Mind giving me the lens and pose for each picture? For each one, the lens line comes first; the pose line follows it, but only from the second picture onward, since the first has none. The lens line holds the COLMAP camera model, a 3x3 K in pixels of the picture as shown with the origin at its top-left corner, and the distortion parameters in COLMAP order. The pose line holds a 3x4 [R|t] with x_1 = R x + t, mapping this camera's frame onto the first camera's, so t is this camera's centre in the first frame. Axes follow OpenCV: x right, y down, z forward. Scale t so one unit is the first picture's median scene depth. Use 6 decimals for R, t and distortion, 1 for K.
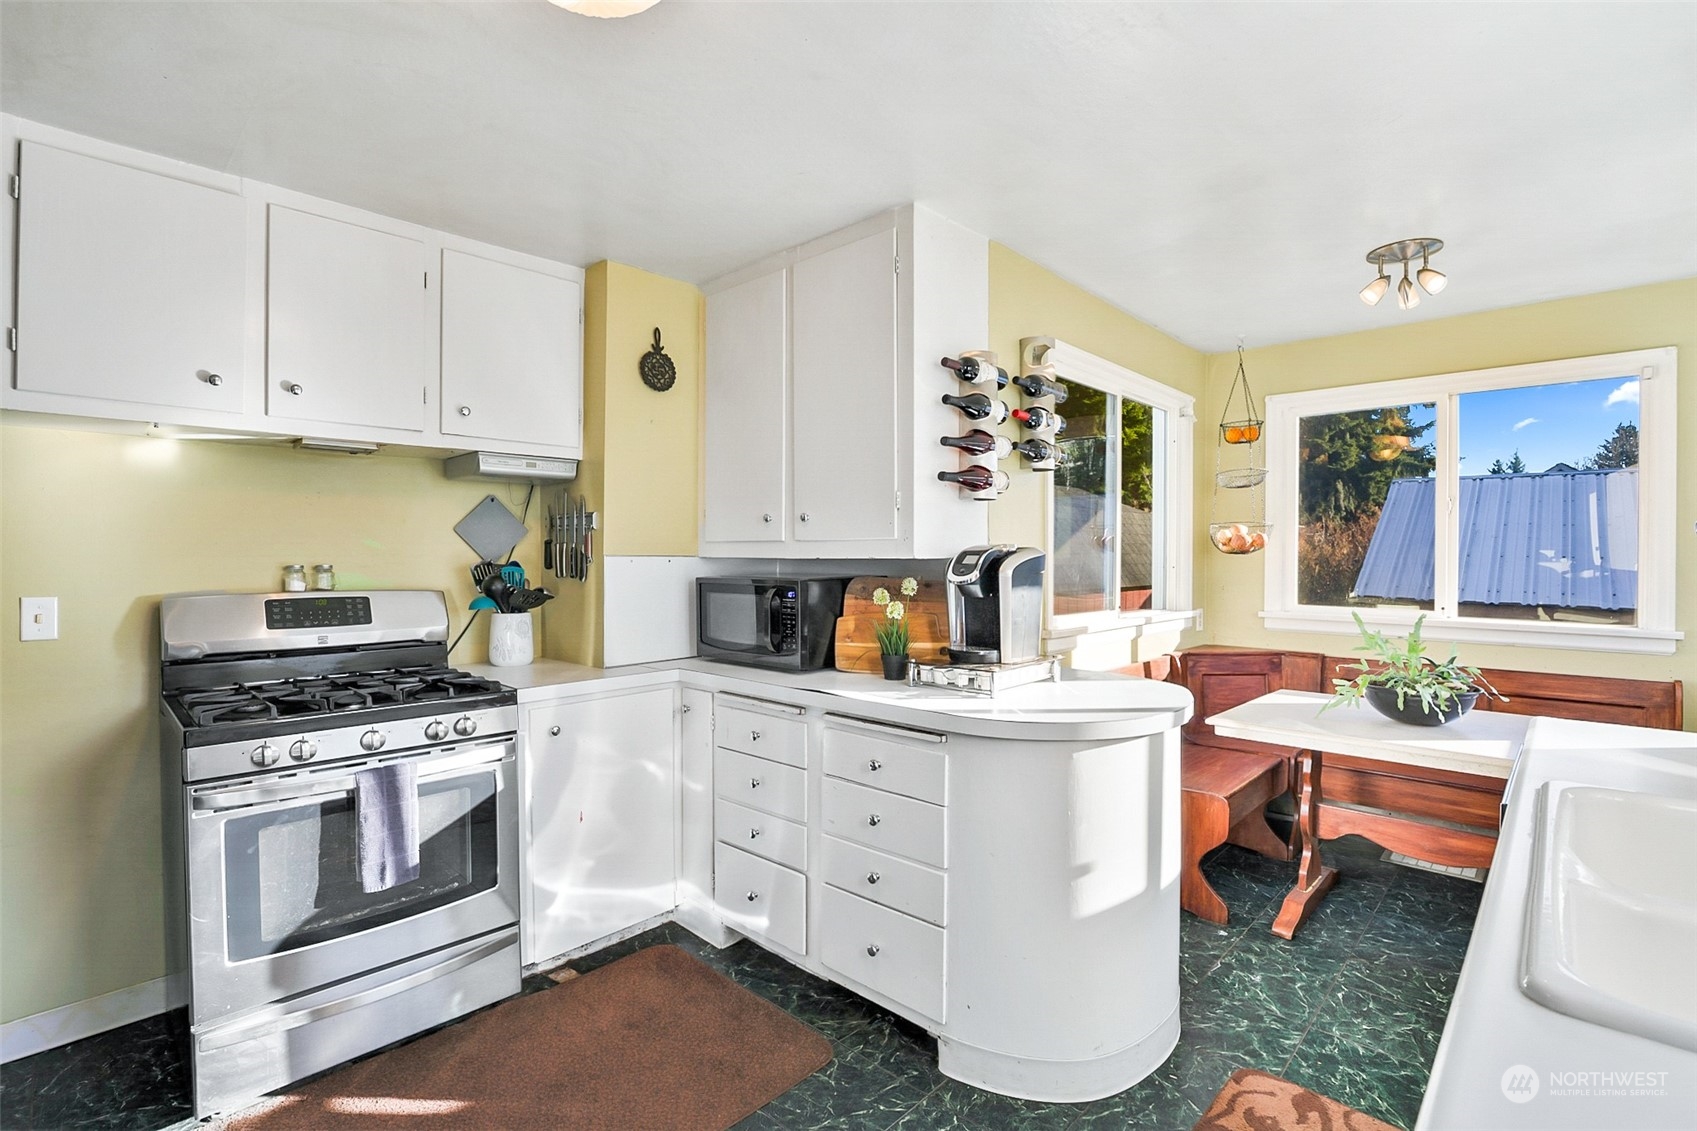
lens RADIAL K [[786.7, 0, 846.1], [0, 786.7, 554.7], [0, 0, 1]] dist [-0.033099, 0.006377]
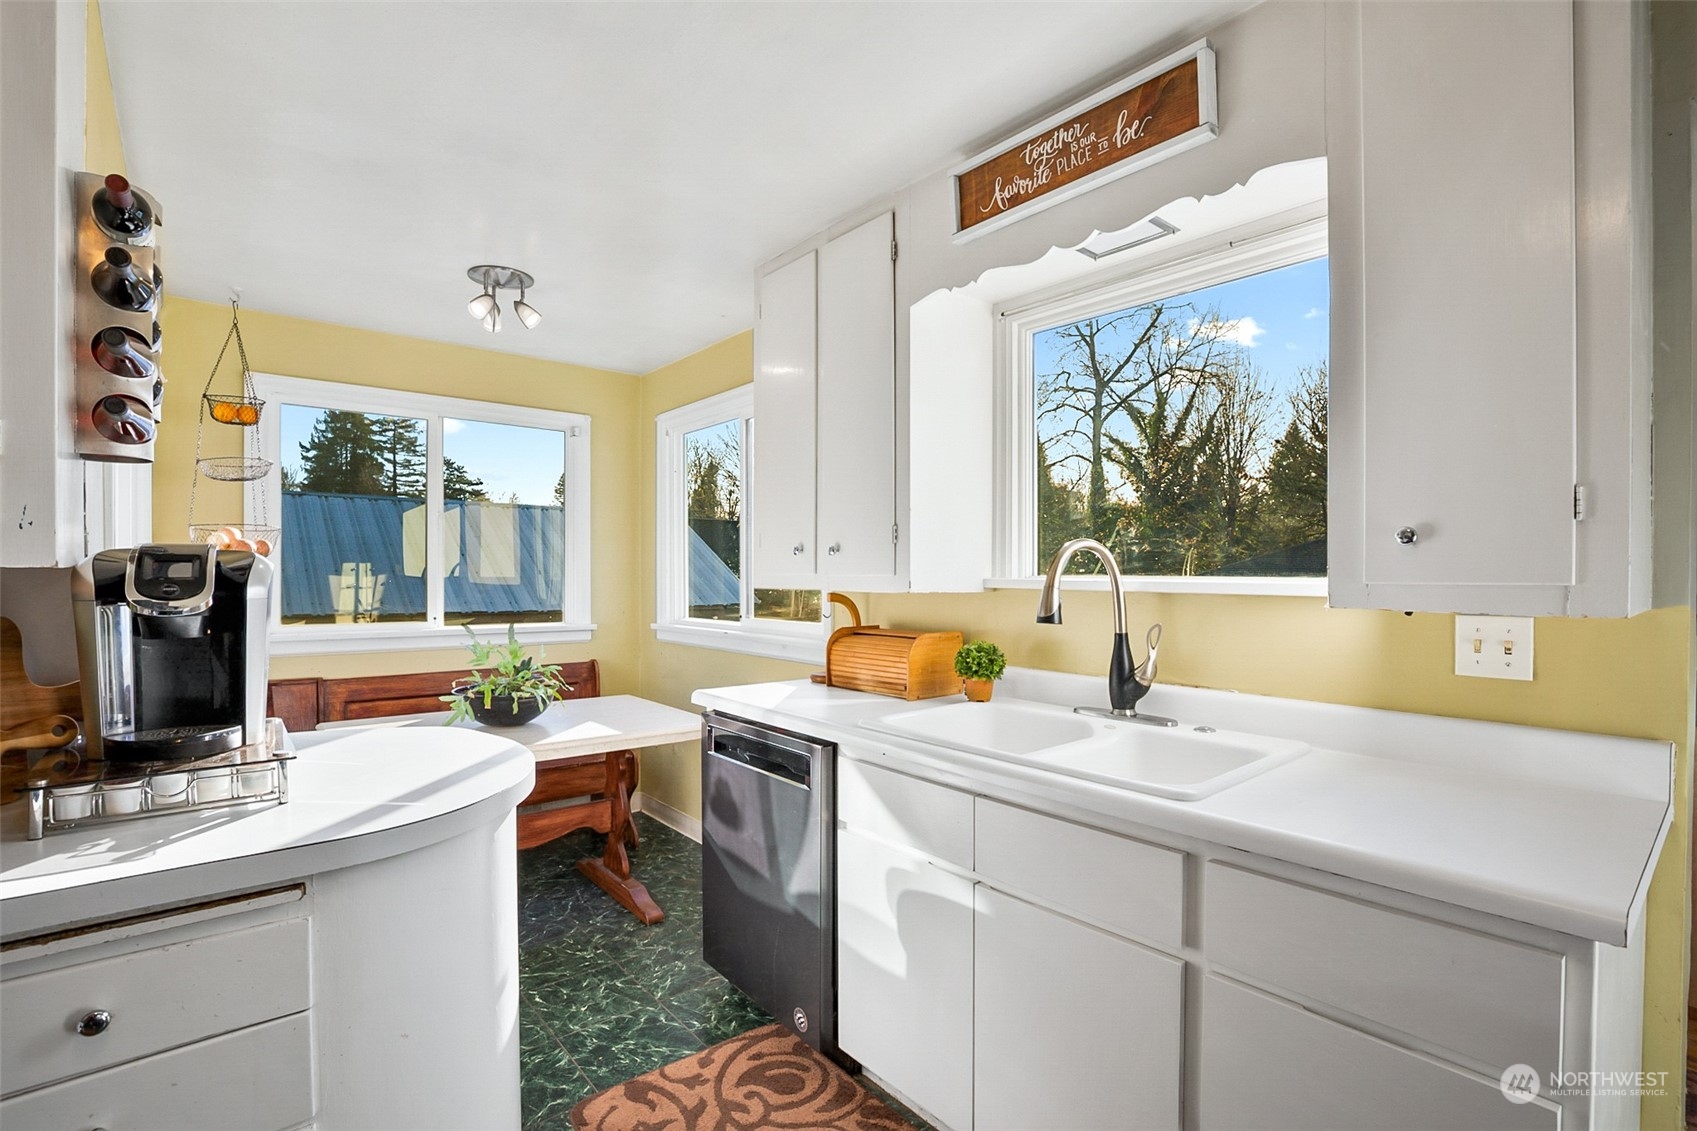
lens RADIAL K [[786.7, 0, 855.4], [0, 786.7, 576.1], [0, 0, 1]] dist [-0.033099, 0.006377]
pose [[0.106943, -0.004992, 0.994253, -0.256691], [-0.004248, 0.999976, 0.005478, 0.004799], [-0.994256, -0.004810, 0.106919, 0.374067]]
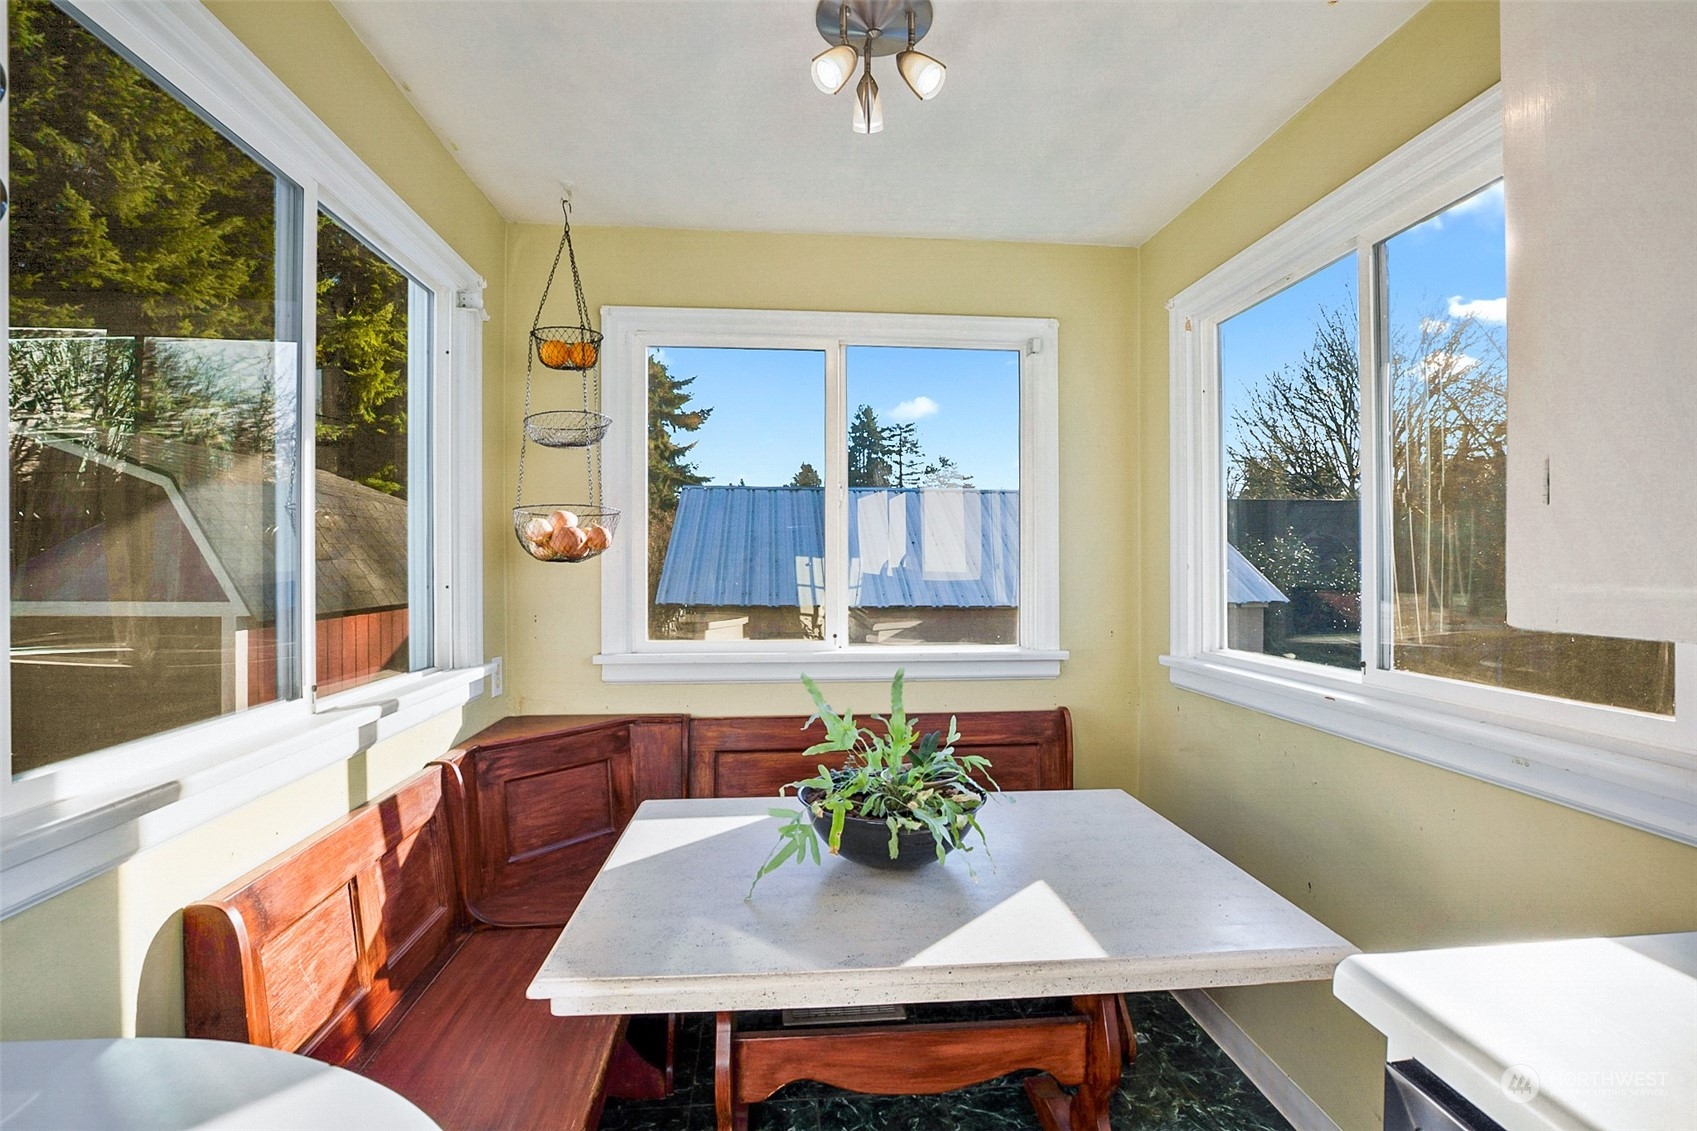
lens RADIAL K [[786.7, 0, 843.0], [0, 786.7, 573.4], [0, 0, 1]] dist [-0.033099, 0.006377]
pose [[0.658817, -0.015983, 0.752134, 0.261791], [0.002944, 0.999821, 0.018667, -0.003195], [-0.752298, -0.010084, 0.658746, 0.595810]]
